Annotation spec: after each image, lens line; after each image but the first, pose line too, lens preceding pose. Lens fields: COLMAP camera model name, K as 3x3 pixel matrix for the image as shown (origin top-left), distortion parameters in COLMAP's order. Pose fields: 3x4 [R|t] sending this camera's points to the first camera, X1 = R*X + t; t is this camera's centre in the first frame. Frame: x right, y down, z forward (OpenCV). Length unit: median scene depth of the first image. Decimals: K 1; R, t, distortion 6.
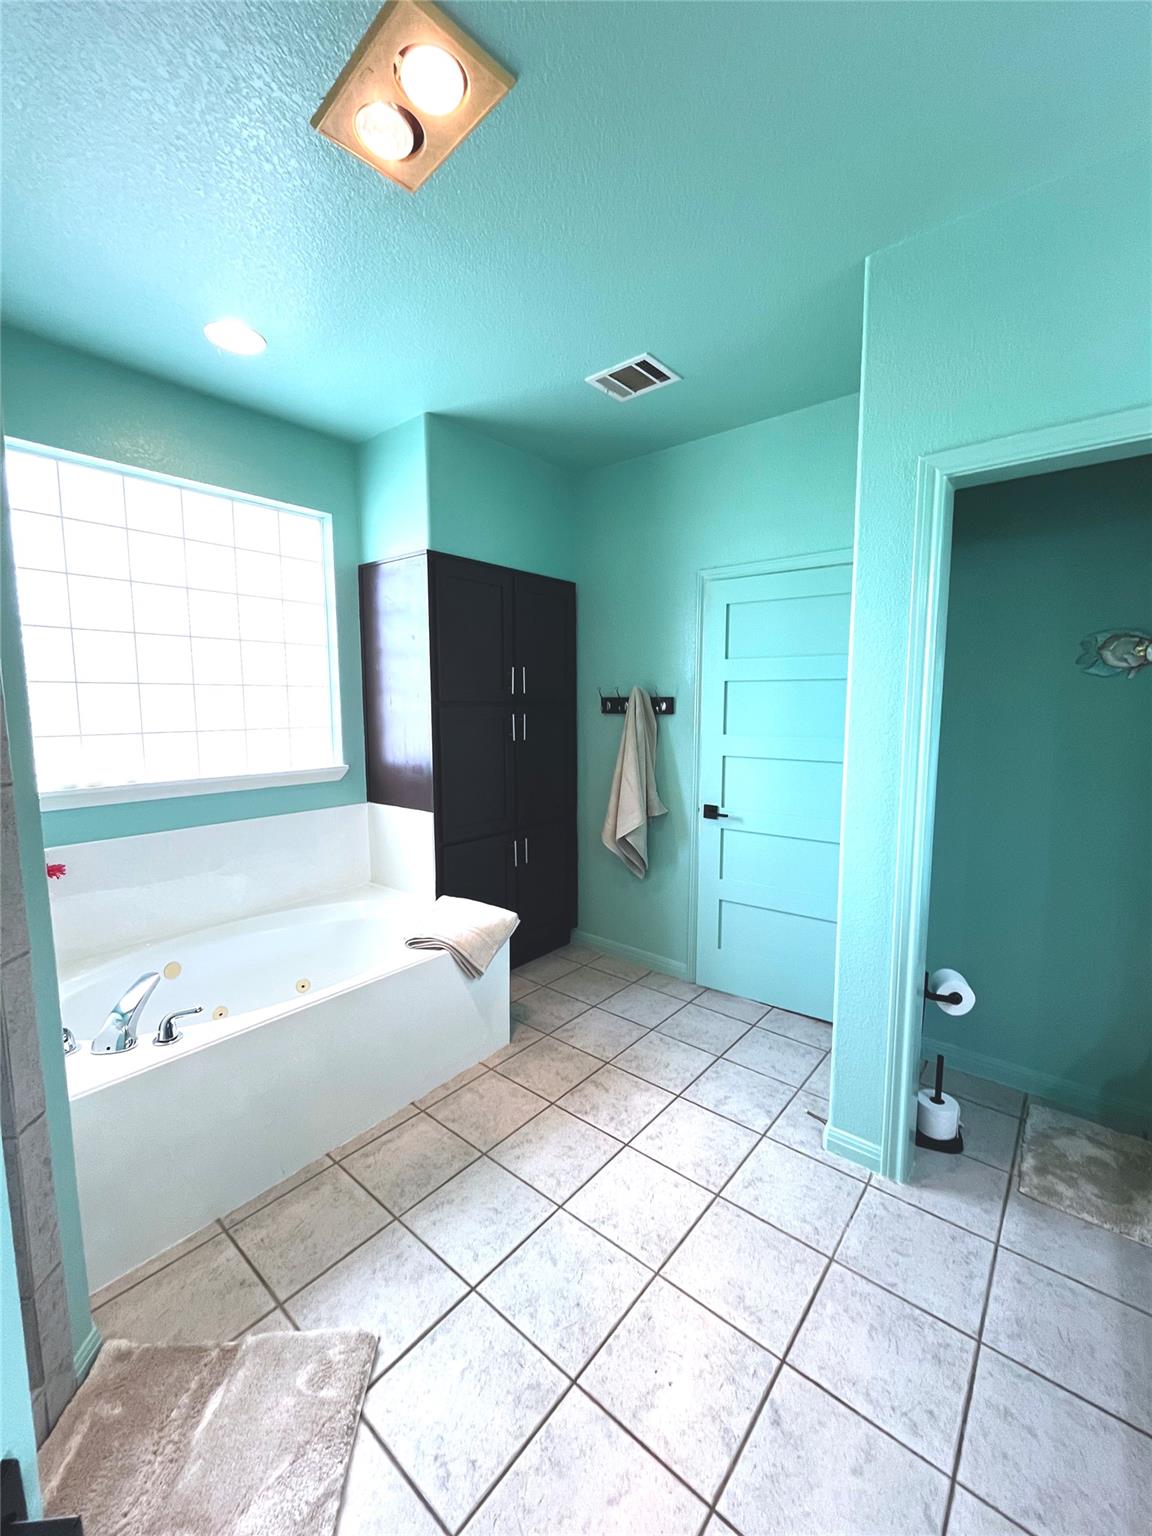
lens RADIAL K [[619.8, 0, 574.9], [0, 619.8, 765.4], [0, 0, 1]] dist [-0.000312, 0.000150]
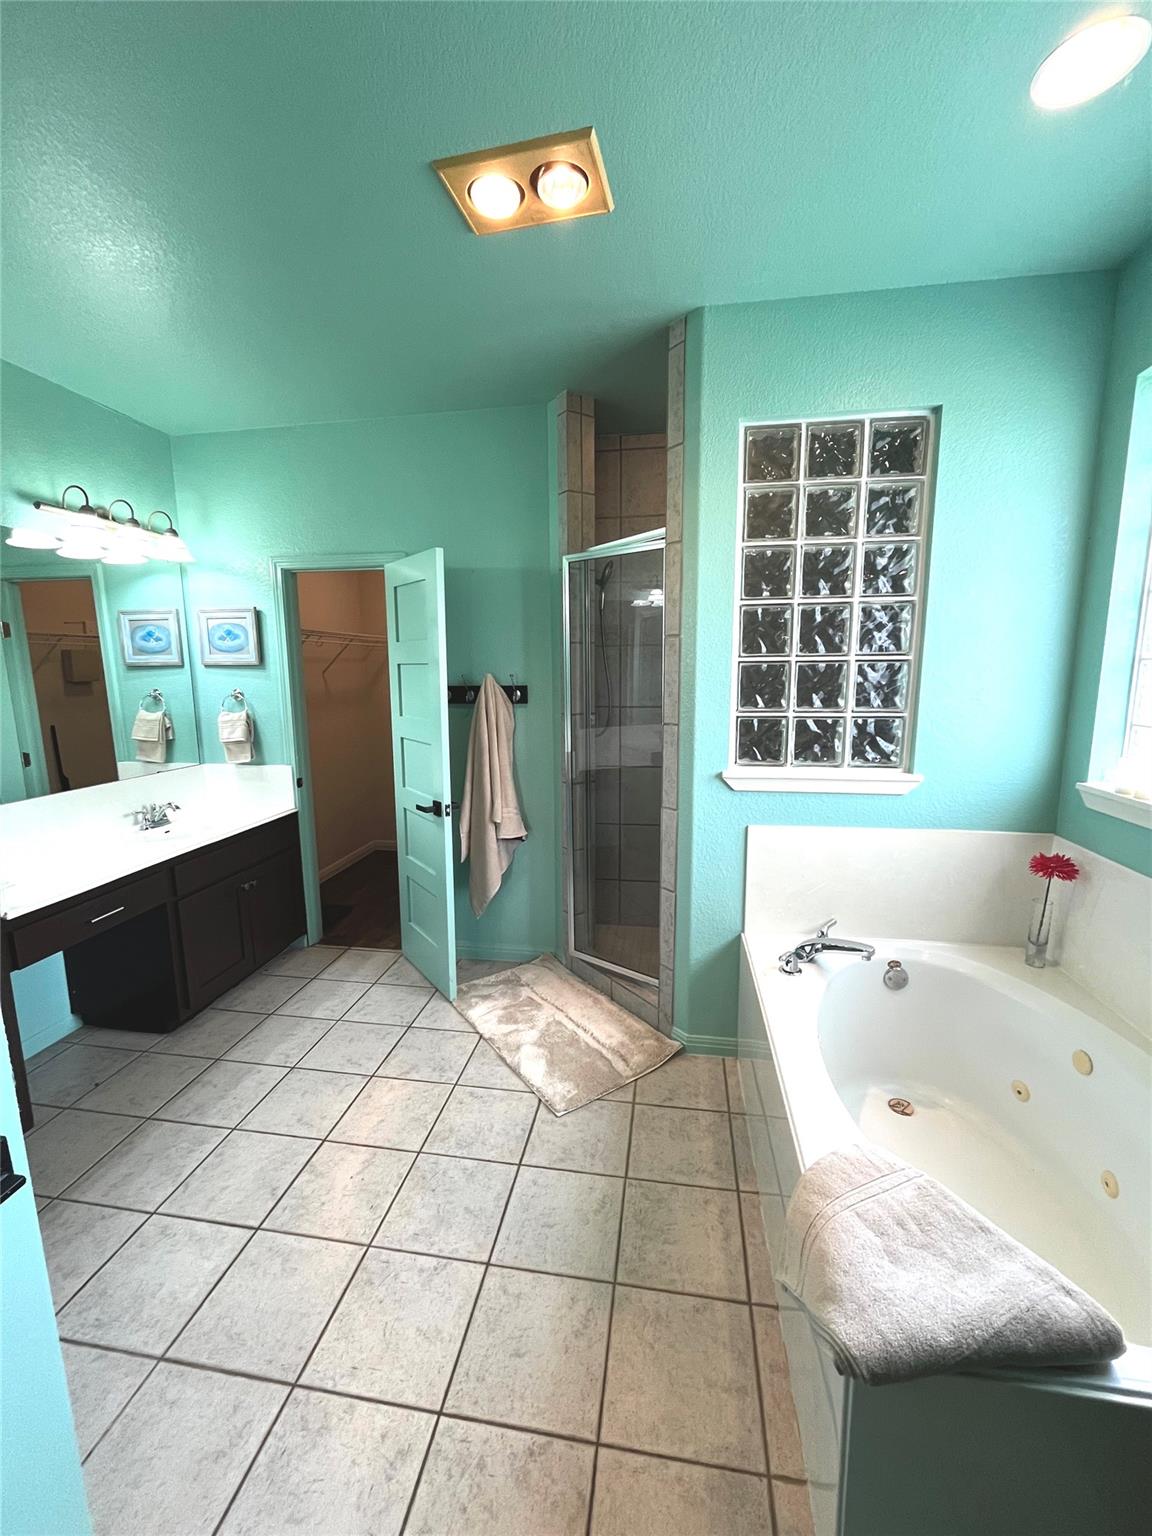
lens RADIAL K [[619.8, 0, 577.3], [0, 619.8, 768.9], [0, 0, 1]] dist [-0.000312, 0.000150]
pose [[-0.858404, 0.091412, -0.504764, 0.242698], [-0.046207, 0.966215, 0.253561, -0.201338], [0.510889, 0.240981, -0.825179, 1.571986]]
